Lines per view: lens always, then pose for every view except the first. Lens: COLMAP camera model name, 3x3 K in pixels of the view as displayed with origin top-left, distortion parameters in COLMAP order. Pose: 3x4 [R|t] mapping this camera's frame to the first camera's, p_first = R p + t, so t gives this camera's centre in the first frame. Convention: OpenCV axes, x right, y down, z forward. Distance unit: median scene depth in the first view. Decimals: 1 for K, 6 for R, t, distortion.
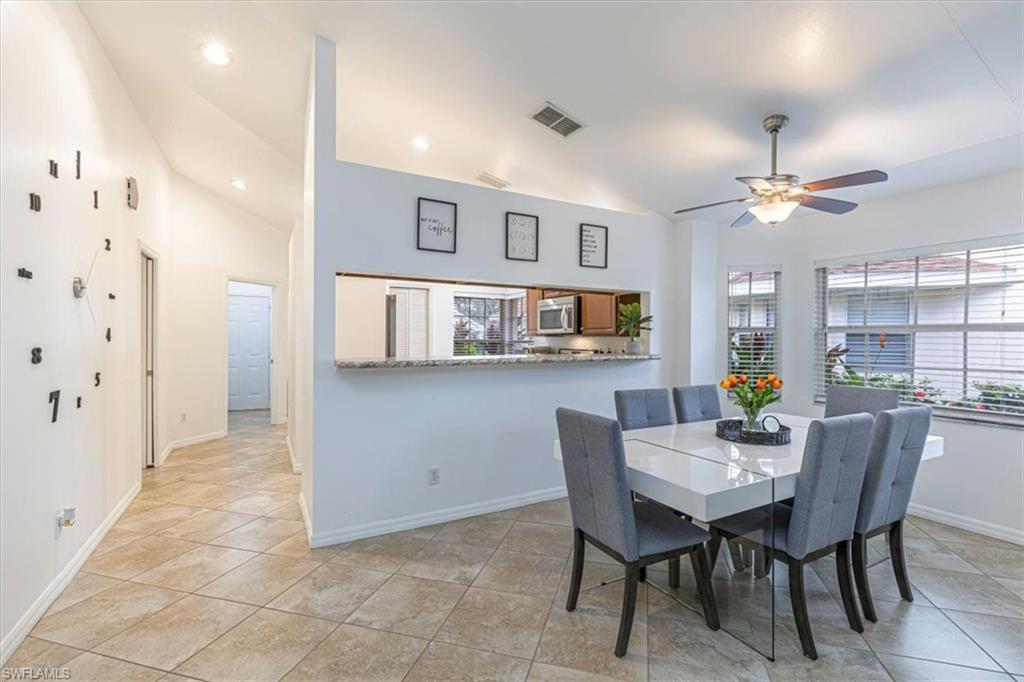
lens RADIAL K [[459.1, 0, 515.2], [0, 459.1, 341.6], [0, 0, 1]] dist [0.002605, -0.000022]
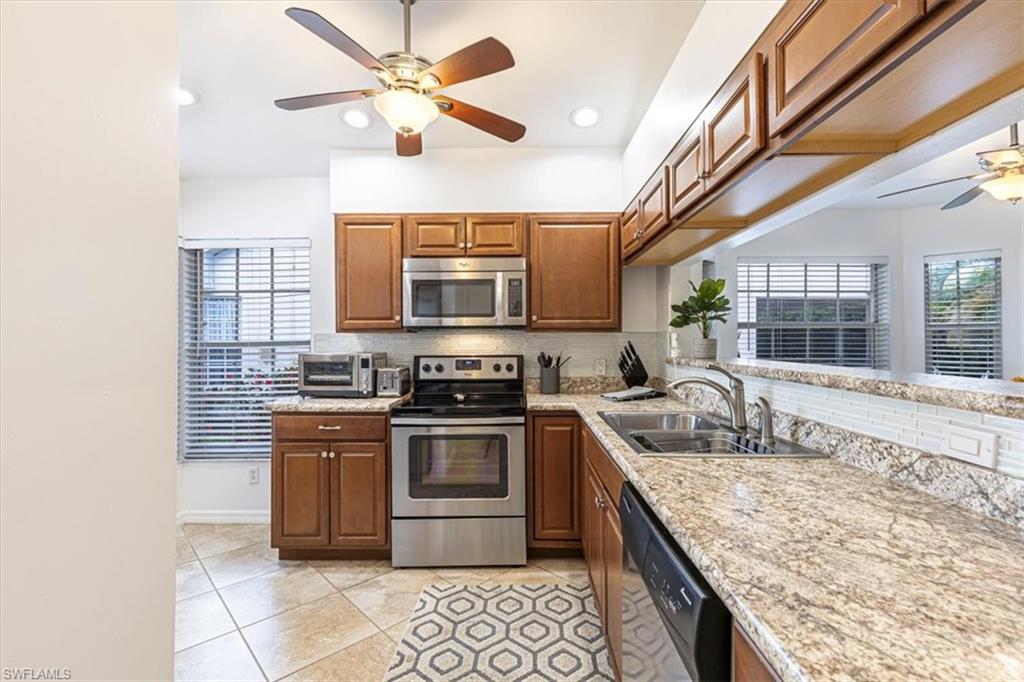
lens RADIAL K [[459.1, 0, 513.2], [0, 459.1, 336.0], [0, 0, 1]] dist [0.002605, -0.000022]
pose [[0.477476, -0.010985, 0.878576, -0.477851], [0.008113, 0.999934, 0.008094, -0.014749], [-0.878607, 0.003263, 0.477534, 0.979555]]
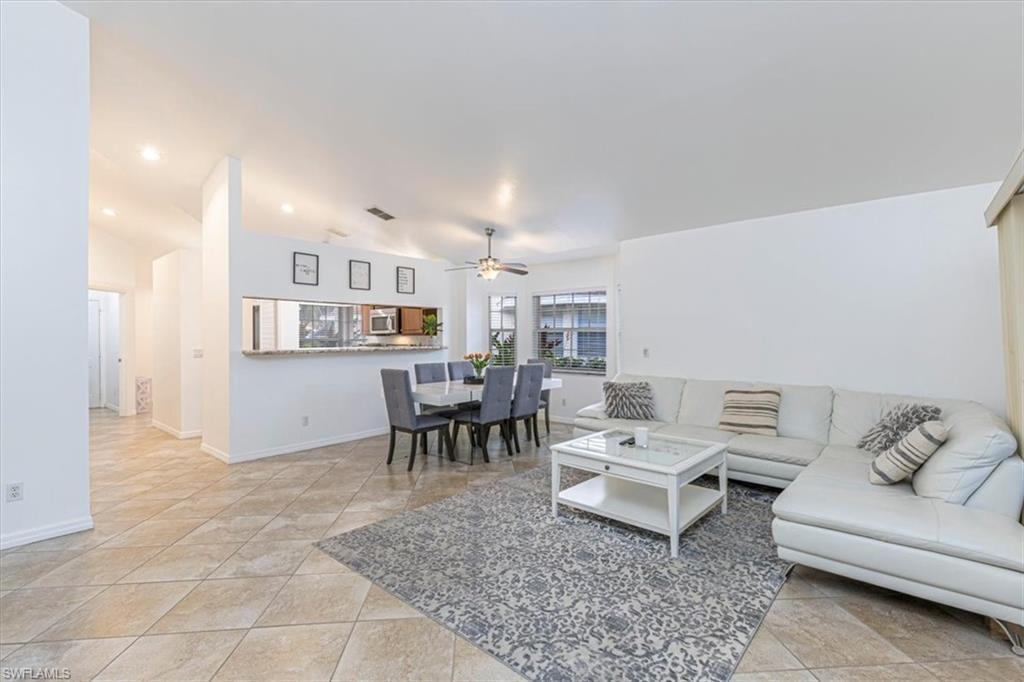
lens RADIAL K [[459.1, 0, 519.7], [0, 459.1, 339.9], [0, 0, 1]] dist [0.002605, -0.000022]
pose [[0.934025, -0.010834, 0.357044, -0.036705], [0.011754, 0.999931, -0.000409, 0.010675], [-0.357015, 0.004579, 0.934087, -0.670343]]
